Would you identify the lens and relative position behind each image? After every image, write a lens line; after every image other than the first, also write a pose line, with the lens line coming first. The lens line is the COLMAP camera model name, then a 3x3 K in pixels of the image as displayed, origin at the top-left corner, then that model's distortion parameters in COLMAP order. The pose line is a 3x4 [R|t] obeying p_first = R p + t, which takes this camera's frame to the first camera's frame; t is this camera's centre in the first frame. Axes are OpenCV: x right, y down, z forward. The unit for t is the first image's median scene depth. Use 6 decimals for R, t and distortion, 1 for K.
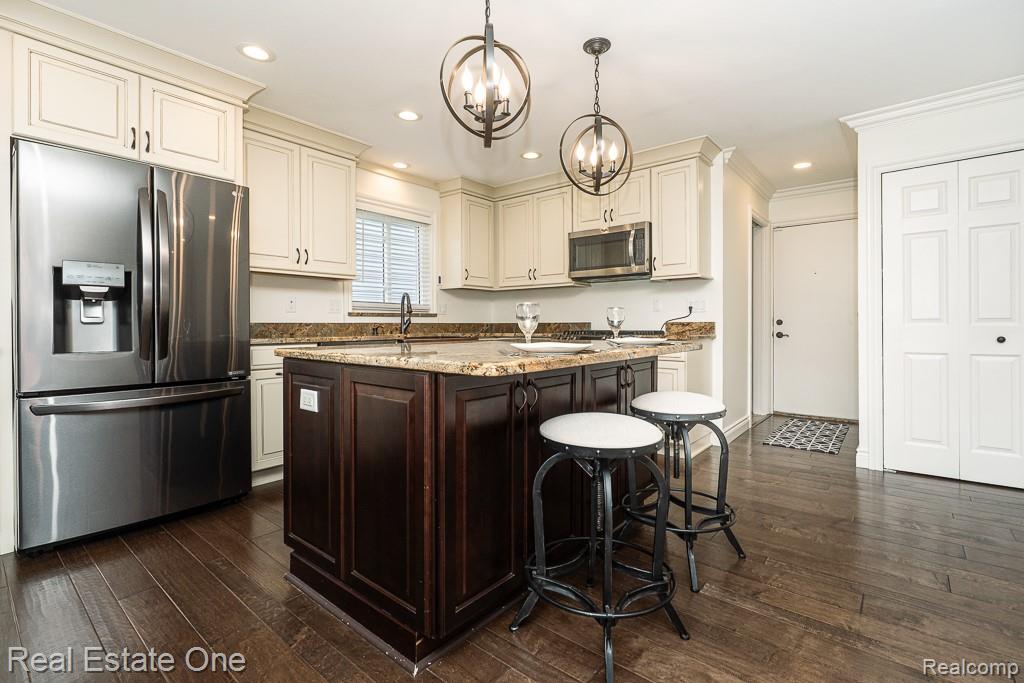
lens RADIAL K [[478.8, 0, 510.8], [0, 478.8, 328.5], [0, 0, 1]] dist [-0.011410, -0.000070]
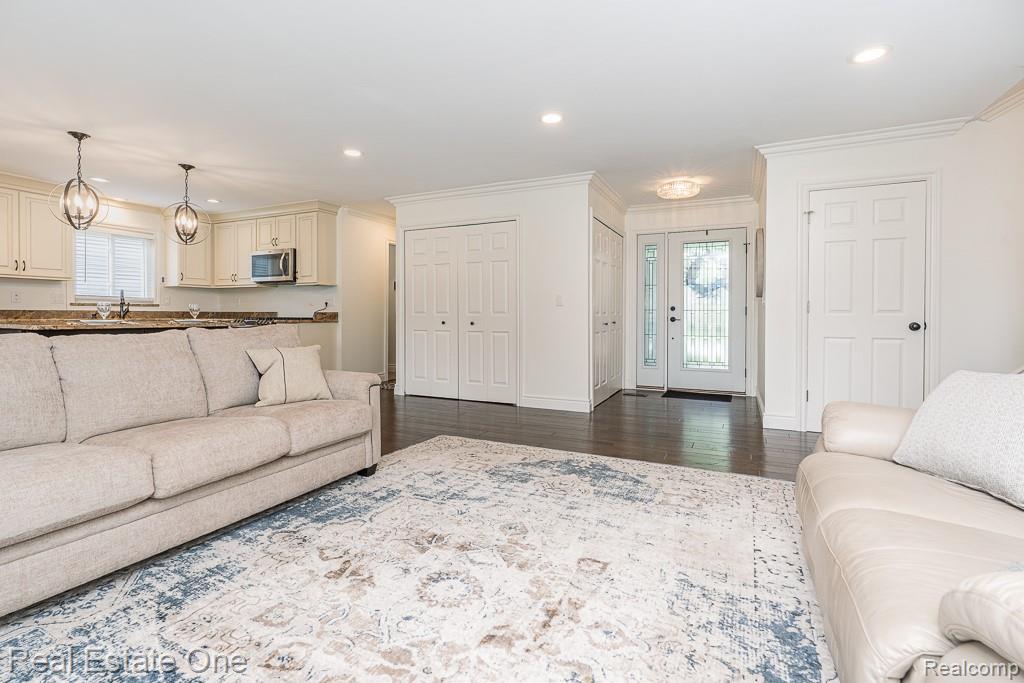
lens RADIAL K [[482.3, 0, 507.9], [0, 482.3, 318.6], [0, 0, 1]] dist [-0.002876, 0.000155]
pose [[0.970713, 0.007414, 0.240128, 0.584806], [-0.007591, 0.999971, -0.000190, 0.003196], [-0.240123, -0.001639, 0.970741, -0.706527]]
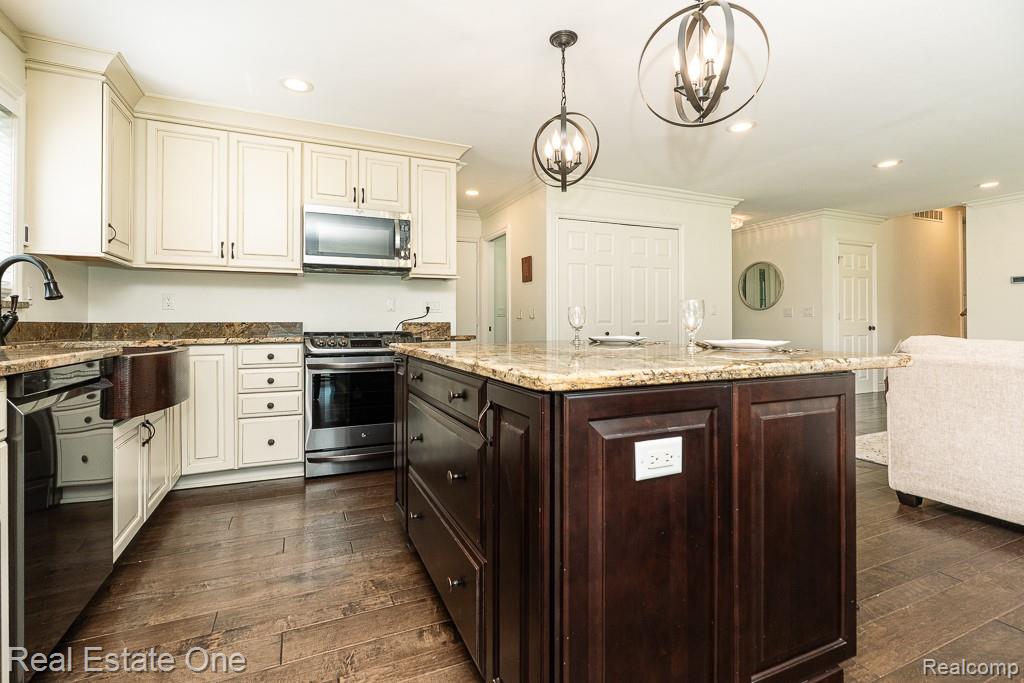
lens RADIAL K [[473.3, 0, 513.2], [0, 473.3, 319.4], [0, 0, 1]] dist [-0.002299, -0.000590]
pose [[0.439008, 0.011553, 0.898409, -0.443082], [0.009425, 0.999803, -0.017462, -0.000466], [-0.898434, 0.016134, 0.438812, 0.409510]]
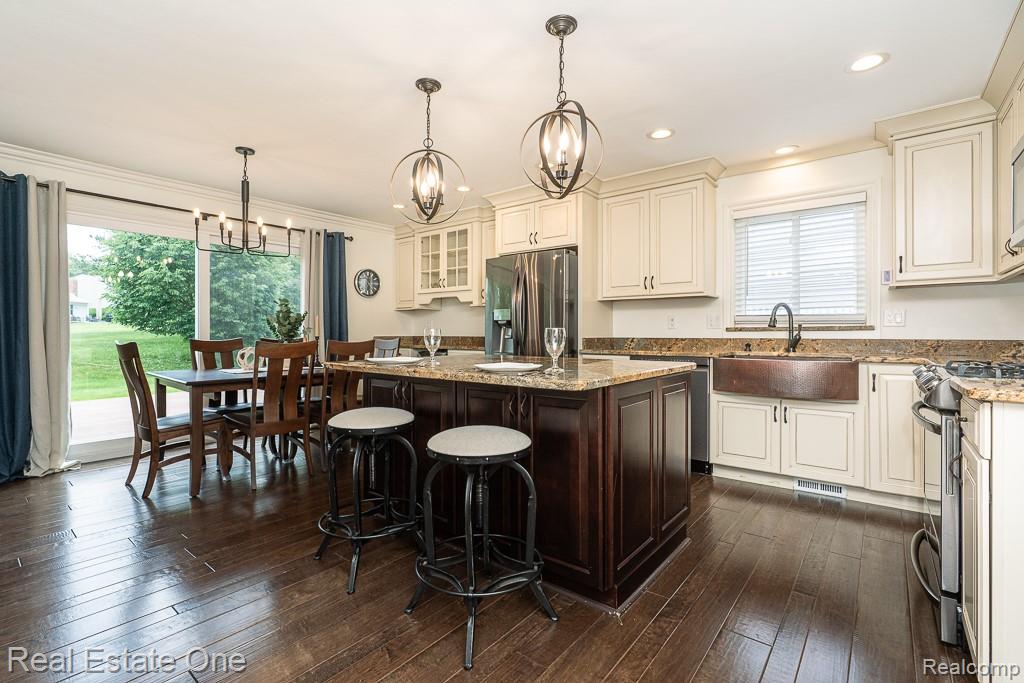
lens RADIAL K [[466.3, 0, 507.5], [0, 466.3, 333.0], [0, 0, 1]] dist [-0.010843, 0.000552]
pose [[0.013264, 0.001602, -0.999911, 0.619814], [-0.007741, 0.999969, 0.001500, -0.020596], [0.999882, 0.007721, 0.013276, 0.541833]]
